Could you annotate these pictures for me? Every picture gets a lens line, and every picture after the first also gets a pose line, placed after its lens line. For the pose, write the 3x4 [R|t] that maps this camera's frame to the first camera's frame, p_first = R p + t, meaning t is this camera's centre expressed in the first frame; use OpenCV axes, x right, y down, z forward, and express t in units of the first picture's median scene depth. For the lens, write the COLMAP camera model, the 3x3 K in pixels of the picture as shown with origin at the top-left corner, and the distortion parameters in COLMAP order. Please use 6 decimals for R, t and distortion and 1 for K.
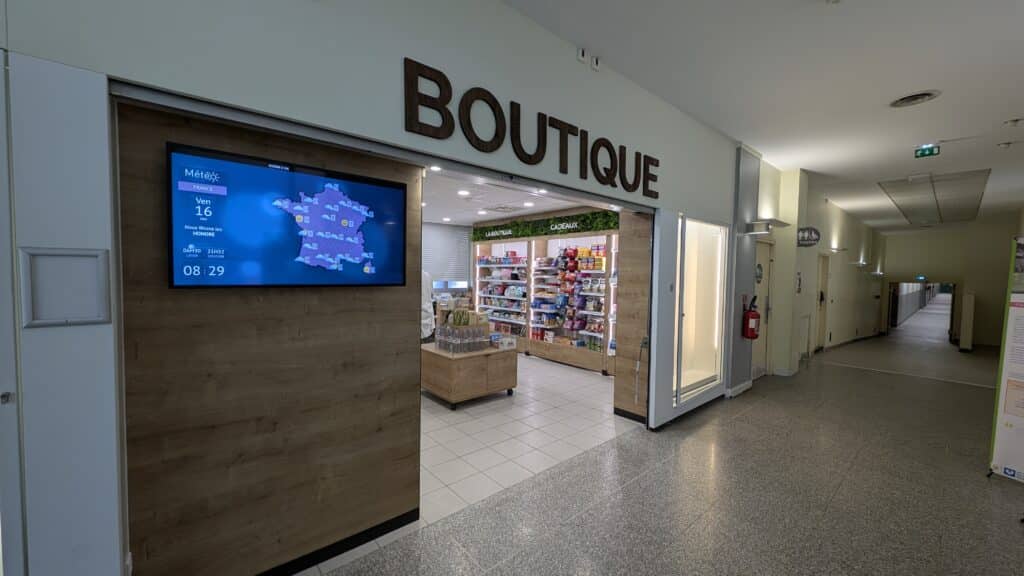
lens RADIAL K [[383.5, 0, 512.9], [0, 383.5, 289.9], [0, 0, 1]] dist [0.006539, -0.000194]
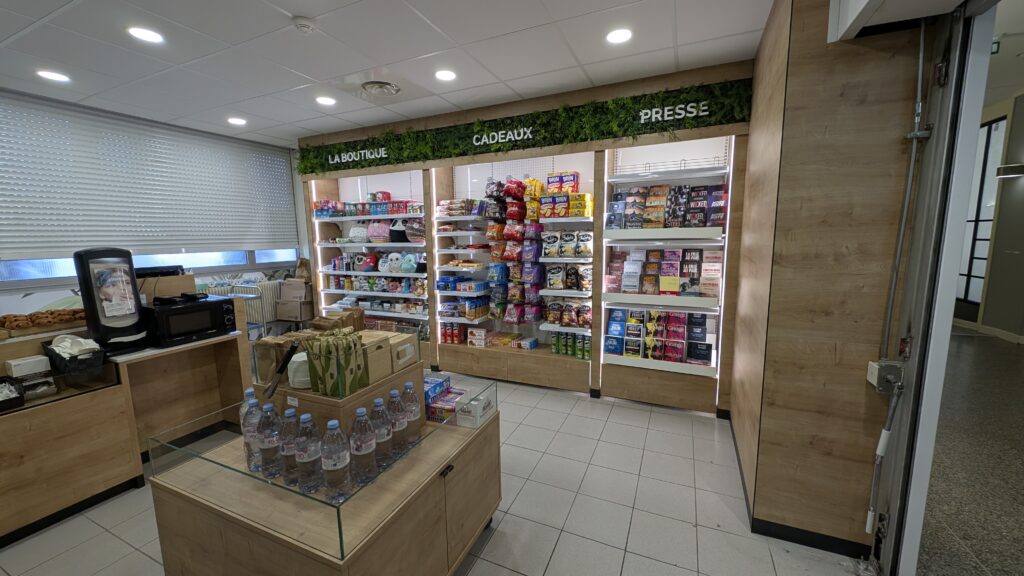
lens RADIAL K [[383.5, 0, 513.2], [0, 383.5, 288.4], [0, 0, 1]] dist [0.006539, -0.000194]
pose [[0.905424, -0.087644, 0.415363, -0.085471], [0.049950, 0.993654, 0.100784, -0.007139], [-0.421560, -0.070505, 0.904056, 0.437669]]
